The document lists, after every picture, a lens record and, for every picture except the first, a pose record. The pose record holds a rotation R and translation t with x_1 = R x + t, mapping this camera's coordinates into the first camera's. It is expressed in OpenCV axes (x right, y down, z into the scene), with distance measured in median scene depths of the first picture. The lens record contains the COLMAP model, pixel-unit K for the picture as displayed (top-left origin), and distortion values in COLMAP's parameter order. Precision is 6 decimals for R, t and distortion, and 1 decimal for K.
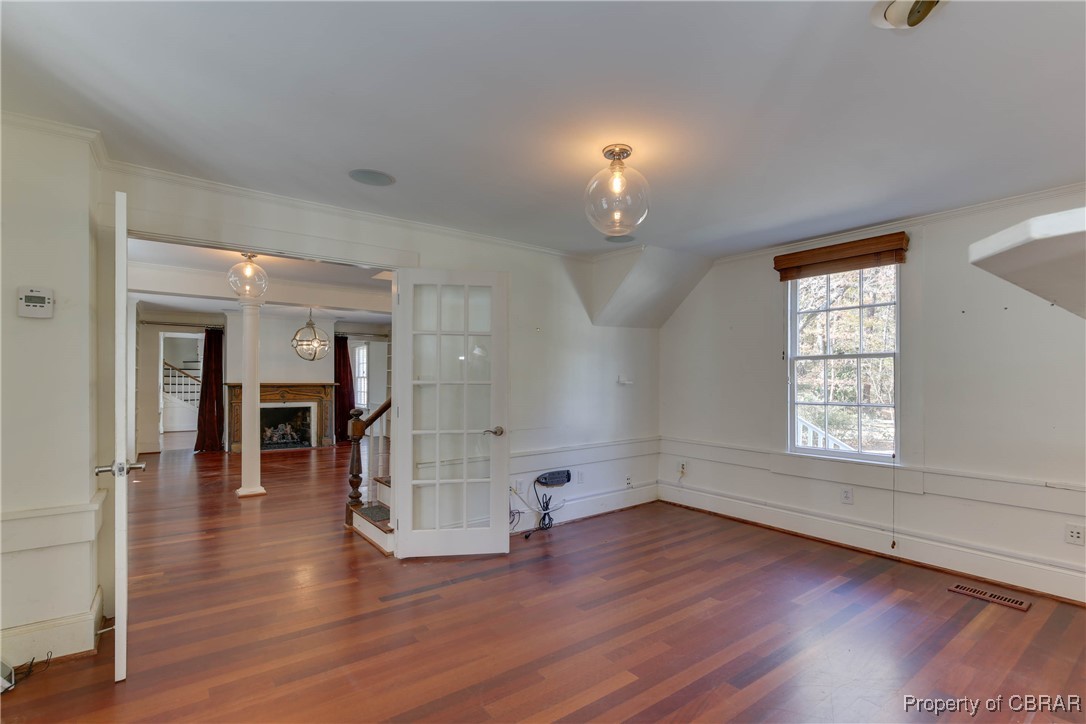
lens RADIAL K [[506.3, 0, 542.9], [0, 506.3, 370.8], [0, 0, 1]] dist [-0.004160, -0.000126]
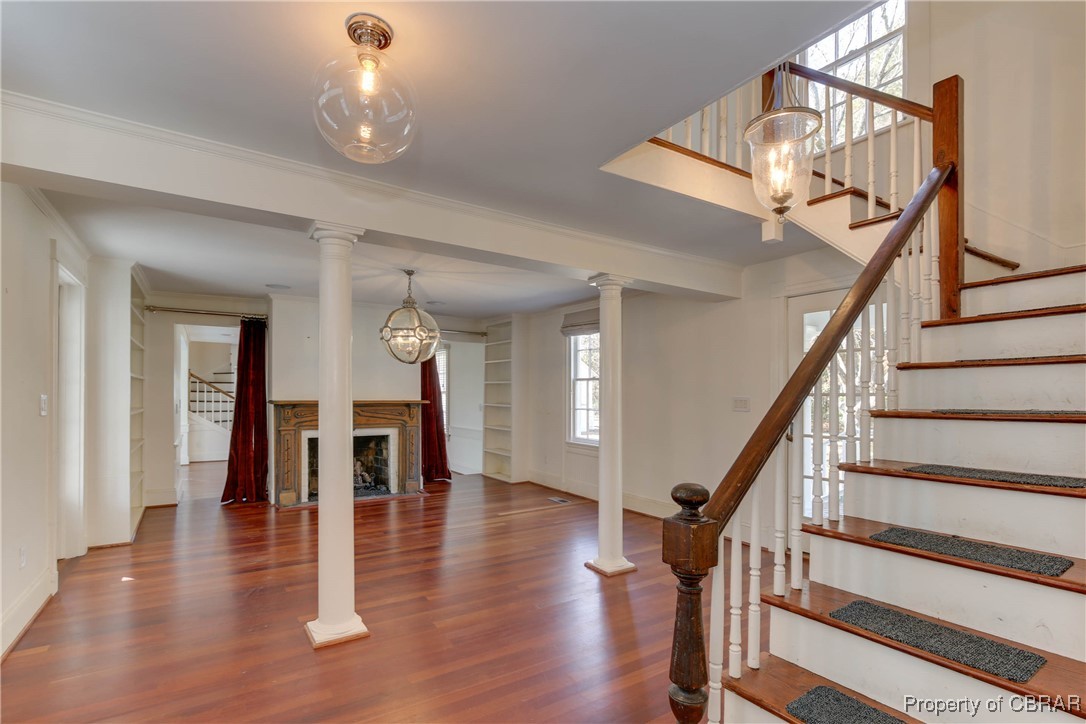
lens RADIAL K [[506.3, 0, 531.6], [0, 506.3, 390.6], [0, 0, 1]] dist [-0.004160, -0.000126]
pose [[0.997998, 0.000355, -0.063247, -0.222079], [0.000013, 0.999983, 0.005815, 0.006967], [0.063248, -0.005804, 0.997981, 0.327325]]
